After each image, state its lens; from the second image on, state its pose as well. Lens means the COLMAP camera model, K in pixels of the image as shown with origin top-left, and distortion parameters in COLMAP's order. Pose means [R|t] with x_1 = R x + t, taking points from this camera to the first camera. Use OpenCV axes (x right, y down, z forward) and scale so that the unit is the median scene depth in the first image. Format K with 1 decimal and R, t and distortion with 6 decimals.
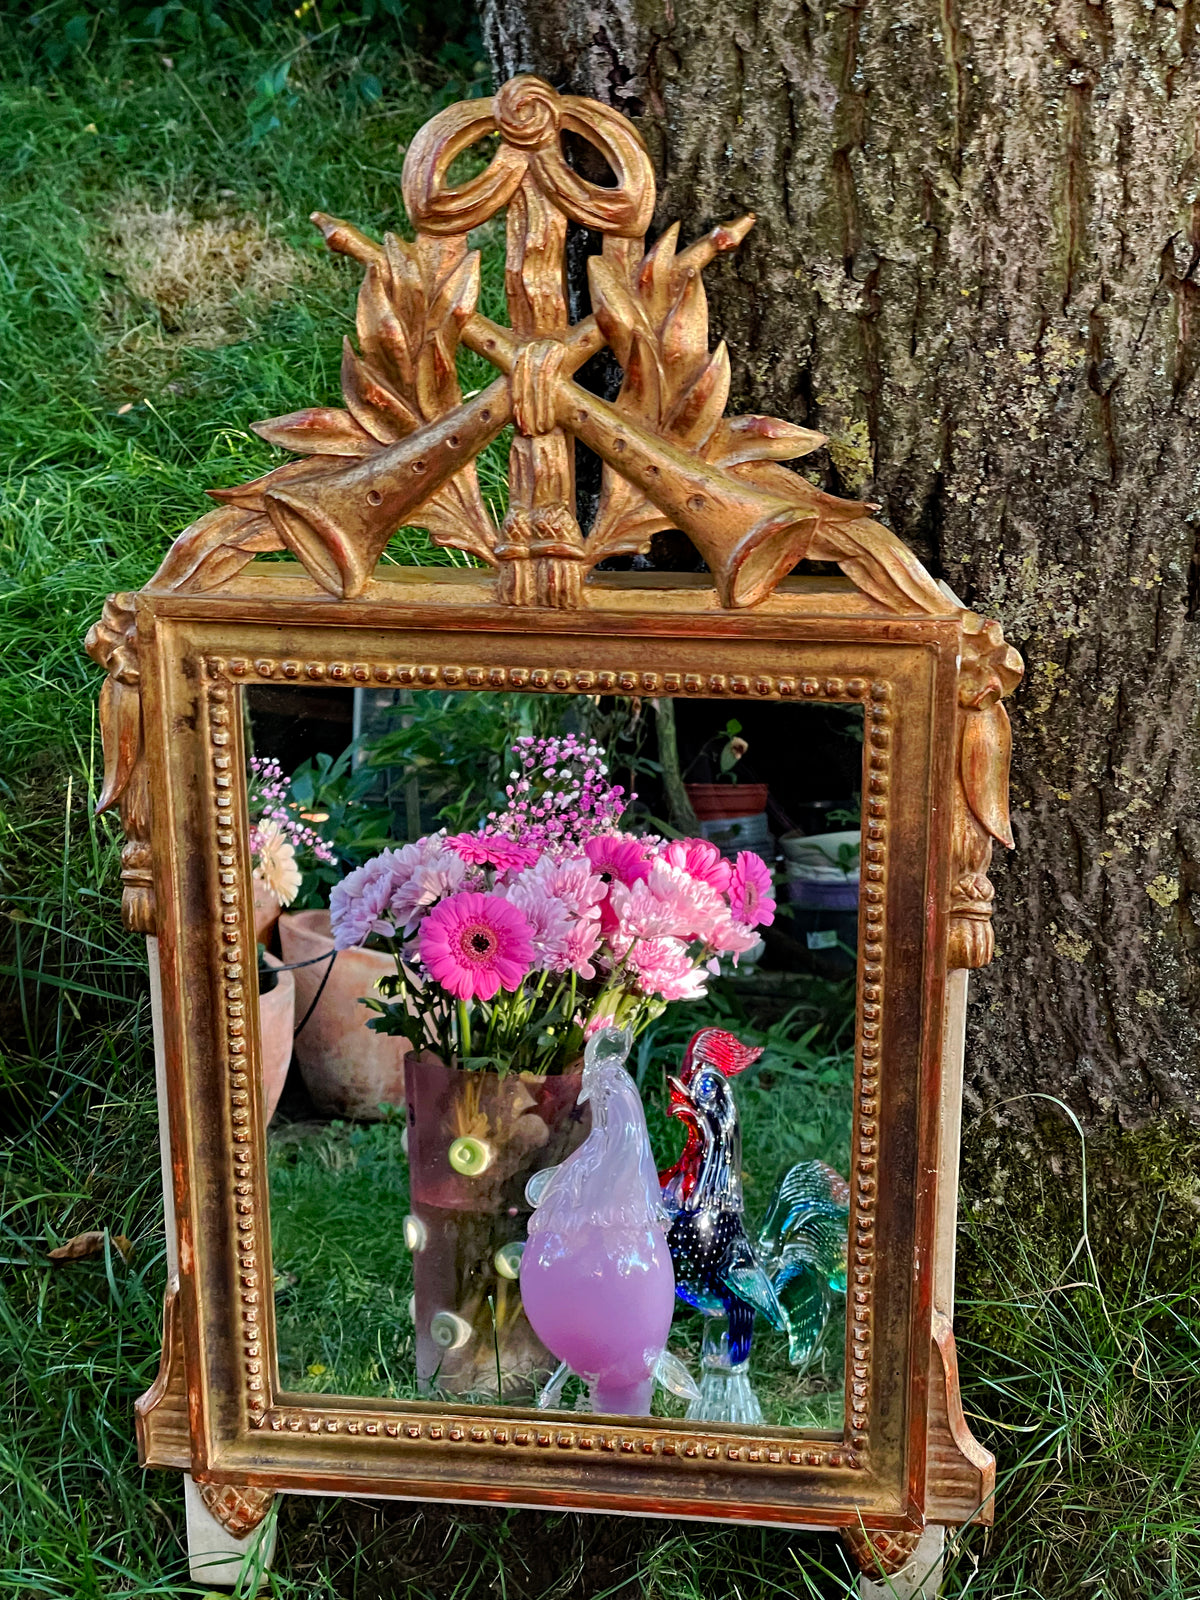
lens RADIAL K [[2395.2, 0, 600.0], [0, 2395.2, 800.0], [0, 0, 1]] dist [0.132298, -0.024512]
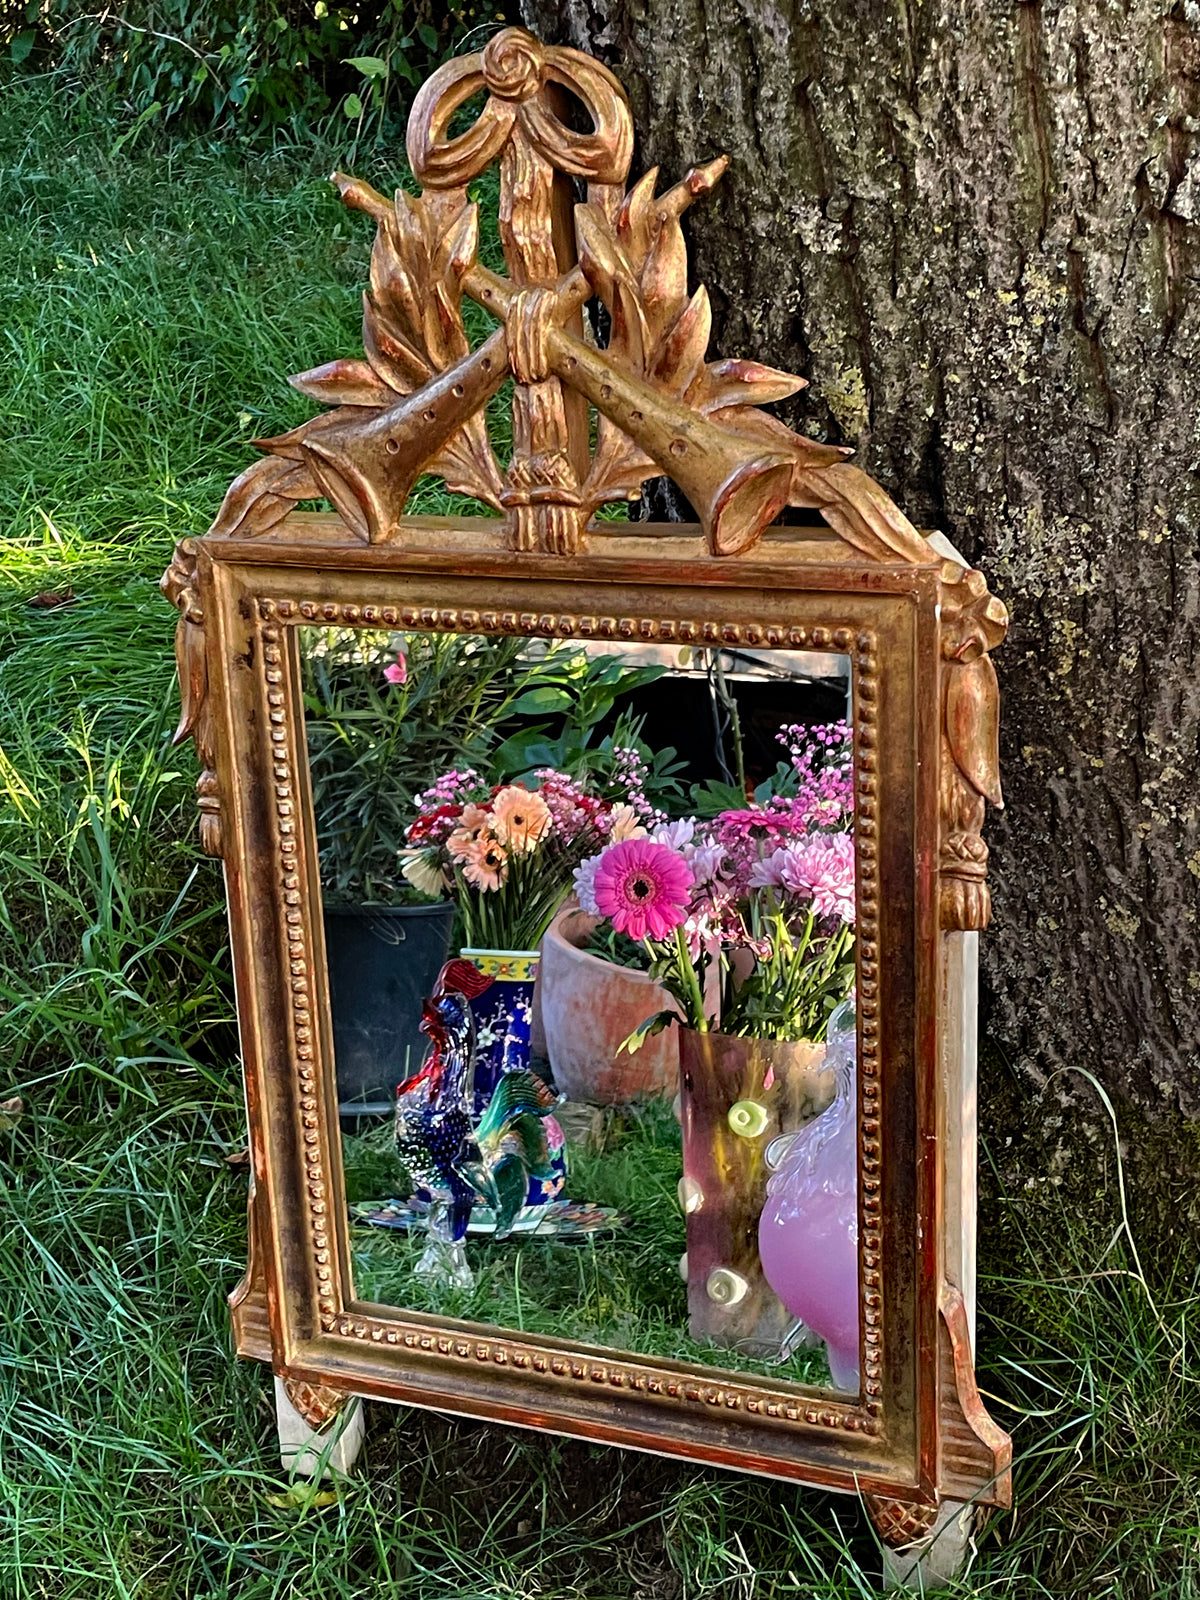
lens RADIAL K [[2107.3, 0, 616.3], [0, 2107.3, 779.7], [0, 0, 1]] dist [0.117671, -0.171904]
pose [[0.967685, 0.039742, -0.249010, 0.233974], [-0.045377, 0.998826, -0.016928, 0.030398], [0.248045, 0.027680, 0.968353, 0.134446]]
